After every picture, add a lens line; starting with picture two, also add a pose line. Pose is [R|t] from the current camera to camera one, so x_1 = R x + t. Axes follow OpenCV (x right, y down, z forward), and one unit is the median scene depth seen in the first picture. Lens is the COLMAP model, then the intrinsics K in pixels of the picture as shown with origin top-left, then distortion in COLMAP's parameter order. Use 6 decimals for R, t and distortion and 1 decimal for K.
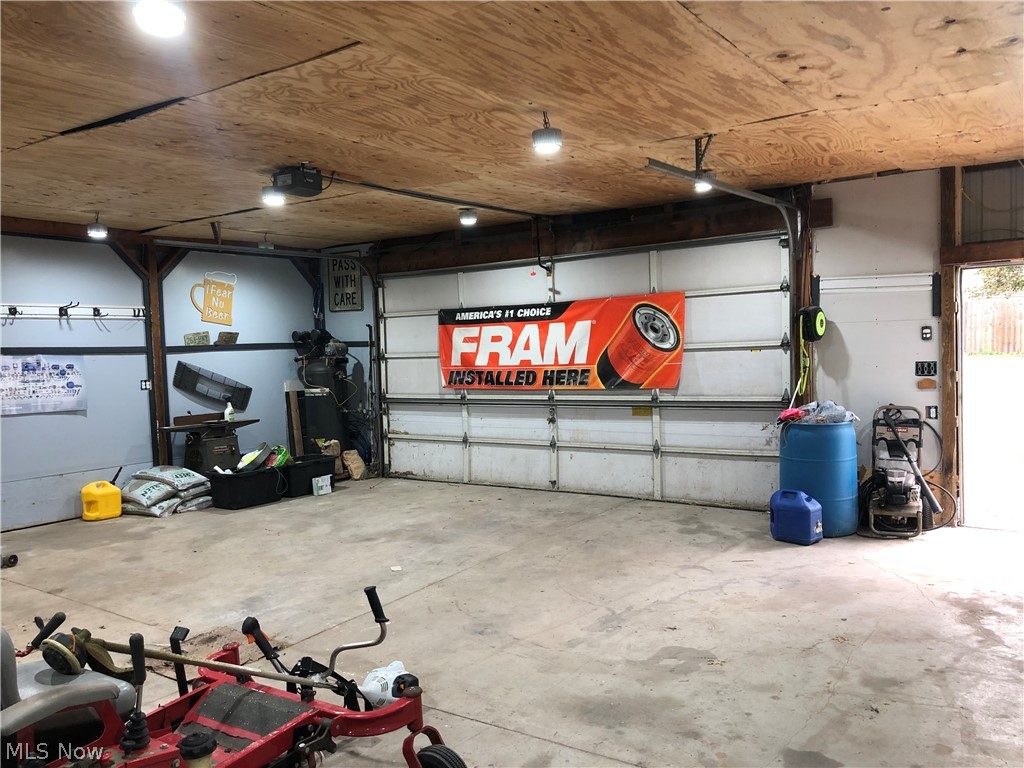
lens RADIAL K [[832.0, 0, 504.3], [0, 832.0, 386.6], [0, 0, 1]] dist [0.080007, -0.139018]
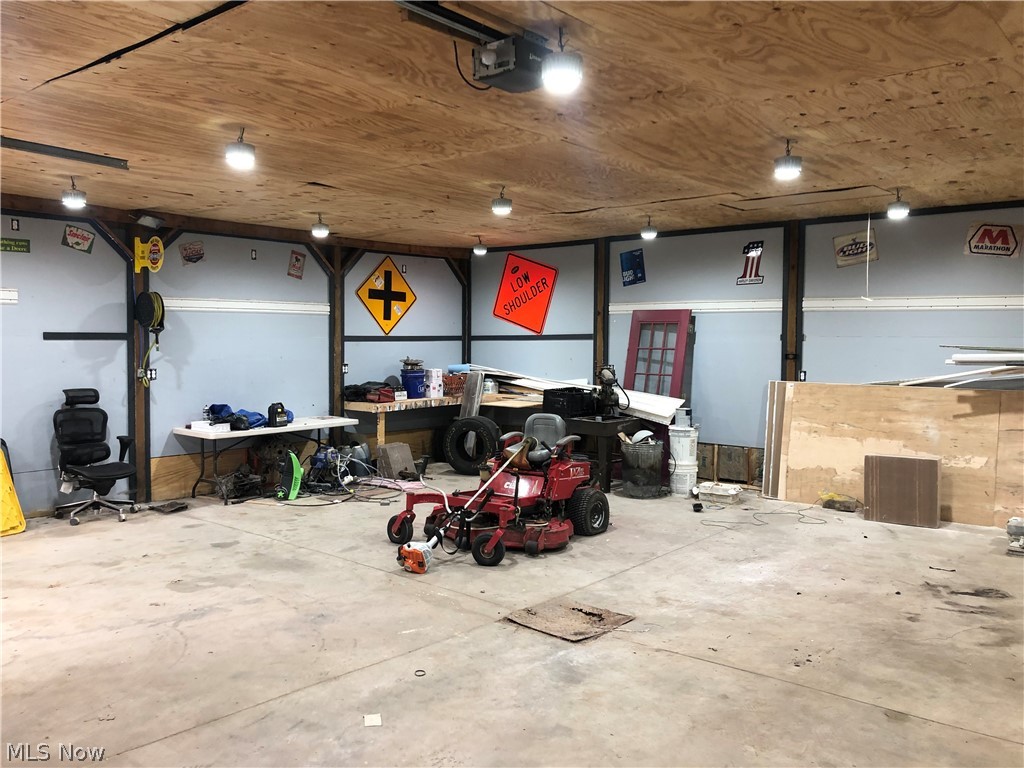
lens RADIAL K [[833.2, 0, 512.0], [0, 833.2, 384.0], [0, 0, 1]] dist [0.031817, -0.012938]
pose [[-0.996542, 0.018639, 0.080976, -0.212379], [0.027182, 0.994025, 0.105715, -0.062196], [-0.078522, 0.107551, -0.991094, 1.176809]]
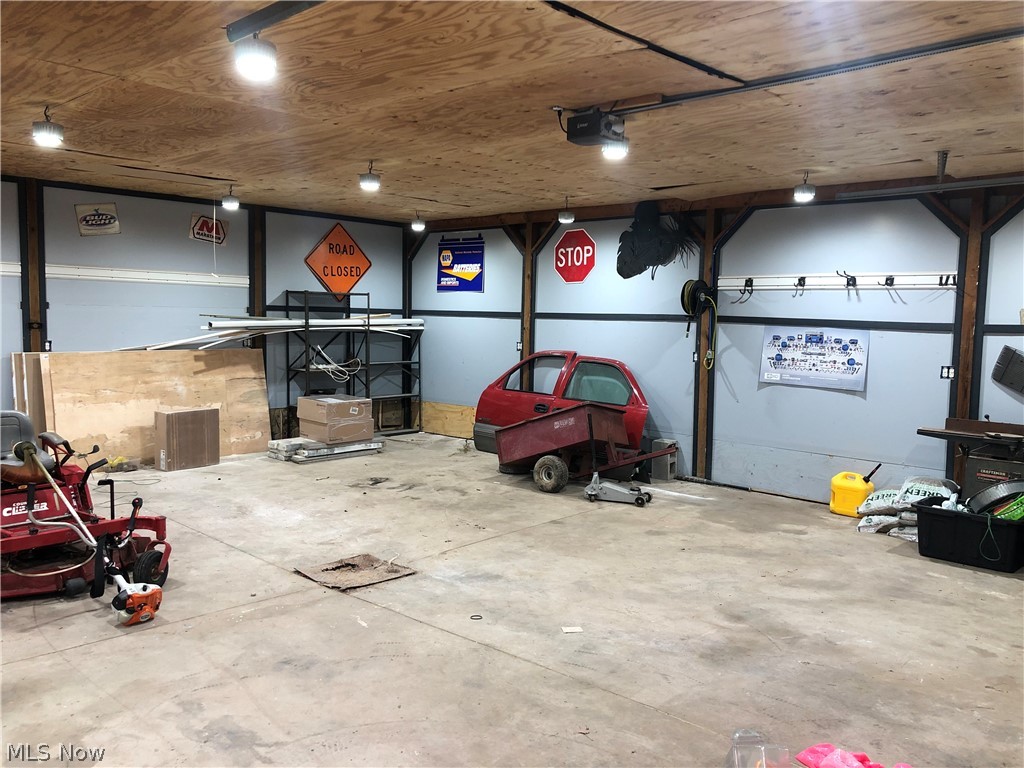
lens RADIAL K [[832.0, 0, 504.3], [0, 832.0, 386.6], [0, 0, 1]] dist [0.080007, -0.139018]
pose [[-0.144288, 0.113072, -0.983054, 0.443469], [-0.067289, 0.990029, 0.123751, -0.063990], [0.987245, 0.084004, -0.135241, 0.770946]]
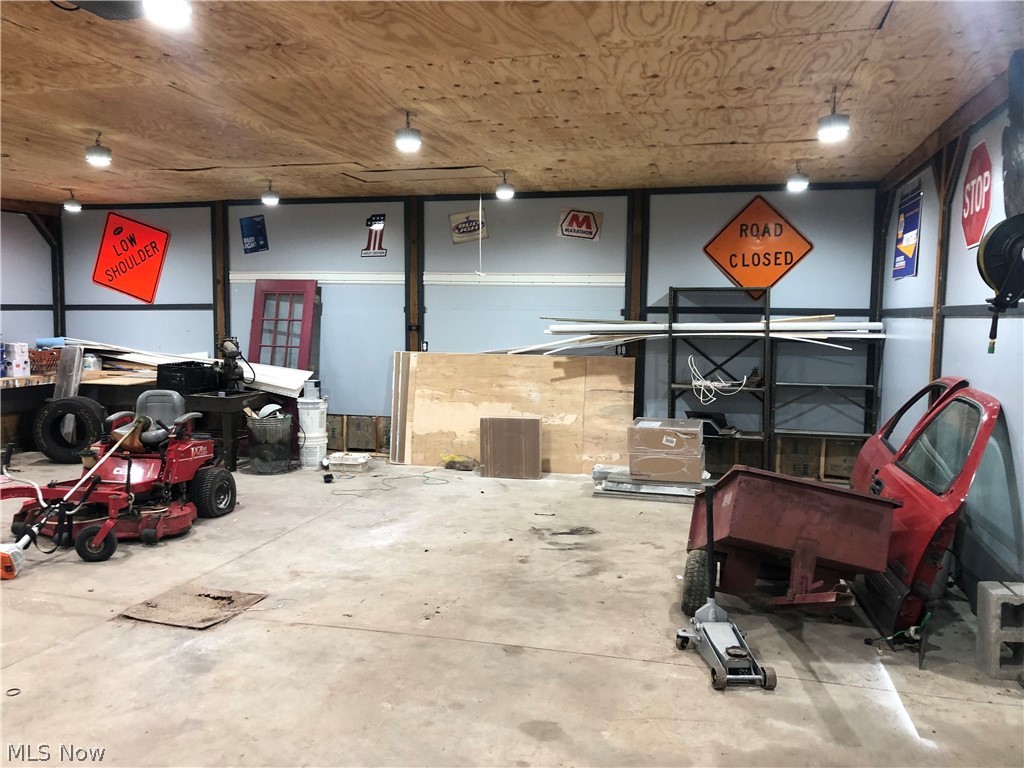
lens RADIAL K [[830.2, 0, 493.0], [0, 830.2, 390.3], [0, 0, 1]] dist [0.073233, -0.087565]
pose [[-0.942656, 0.048106, -0.330282, -0.210848], [-0.001870, 0.988782, 0.149353, -0.057645], [0.333761, 0.141406, -0.931991, 1.167975]]
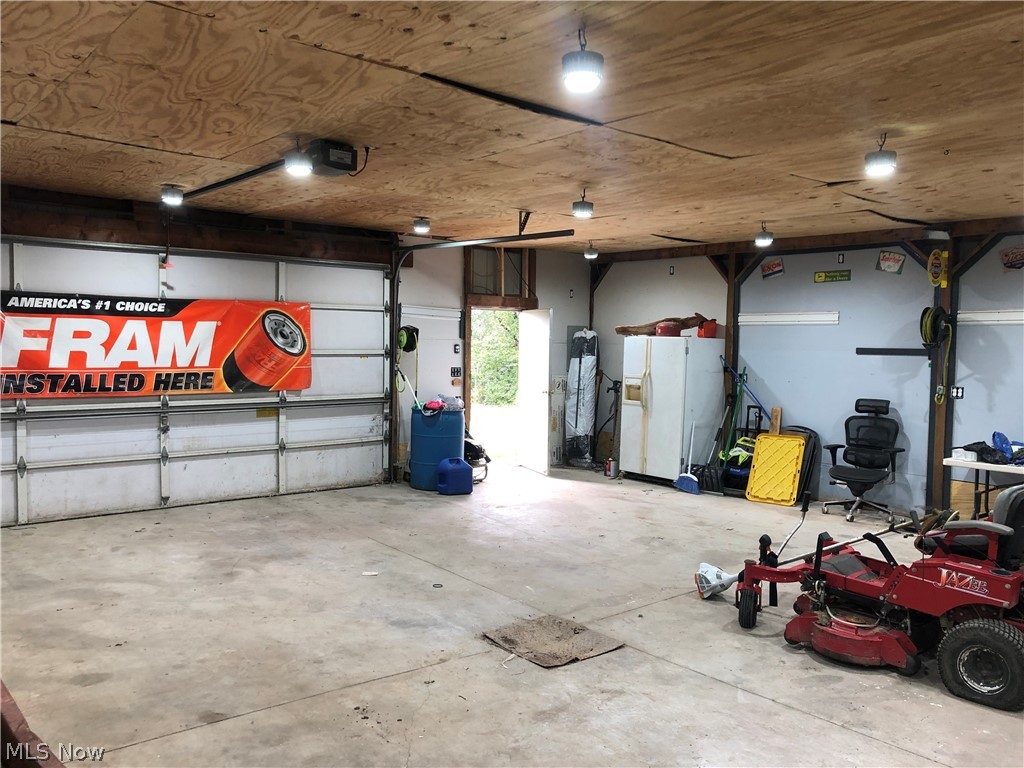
lens RADIAL K [[832.0, 0, 504.3], [0, 832.0, 386.6], [0, 0, 1]] dist [0.080007, -0.139018]
pose [[0.253542, -0.015633, 0.967198, -0.781909], [0.023856, 0.999666, 0.009905, -0.006160], [-0.967030, 0.020563, 0.253830, 0.447187]]
